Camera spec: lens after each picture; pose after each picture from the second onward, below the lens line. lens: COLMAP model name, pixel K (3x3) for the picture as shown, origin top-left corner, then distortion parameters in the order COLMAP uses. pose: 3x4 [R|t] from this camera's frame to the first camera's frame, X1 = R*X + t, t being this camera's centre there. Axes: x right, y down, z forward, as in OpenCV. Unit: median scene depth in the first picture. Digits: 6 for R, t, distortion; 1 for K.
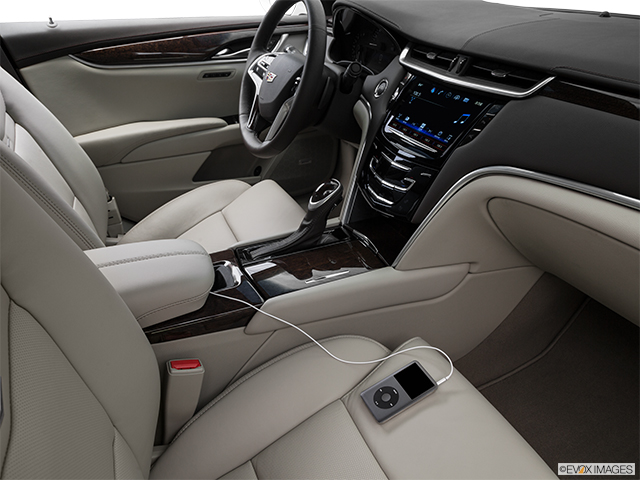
lens RADIAL K [[487.6, 0, 320.0], [0, 487.6, 240.0], [0, 0, 1]] dist [-0.129905, 0.062863]
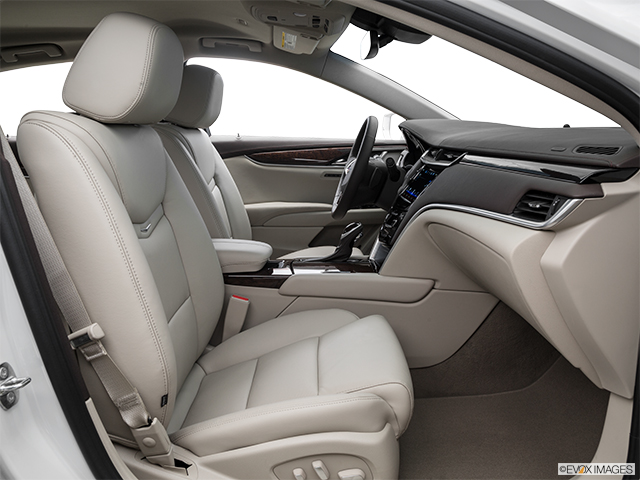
lens RADIAL K [[487.6, 0, 320.0], [0, 487.6, 240.0], [0, 0, 1]] dist [-0.129905, 0.062863]
pose [[0.915546, 0.083271, -0.393498, 0.529871], [-0.193809, 0.948600, -0.250193, 0.344109], [0.352439, 0.305327, 0.884626, -0.429201]]
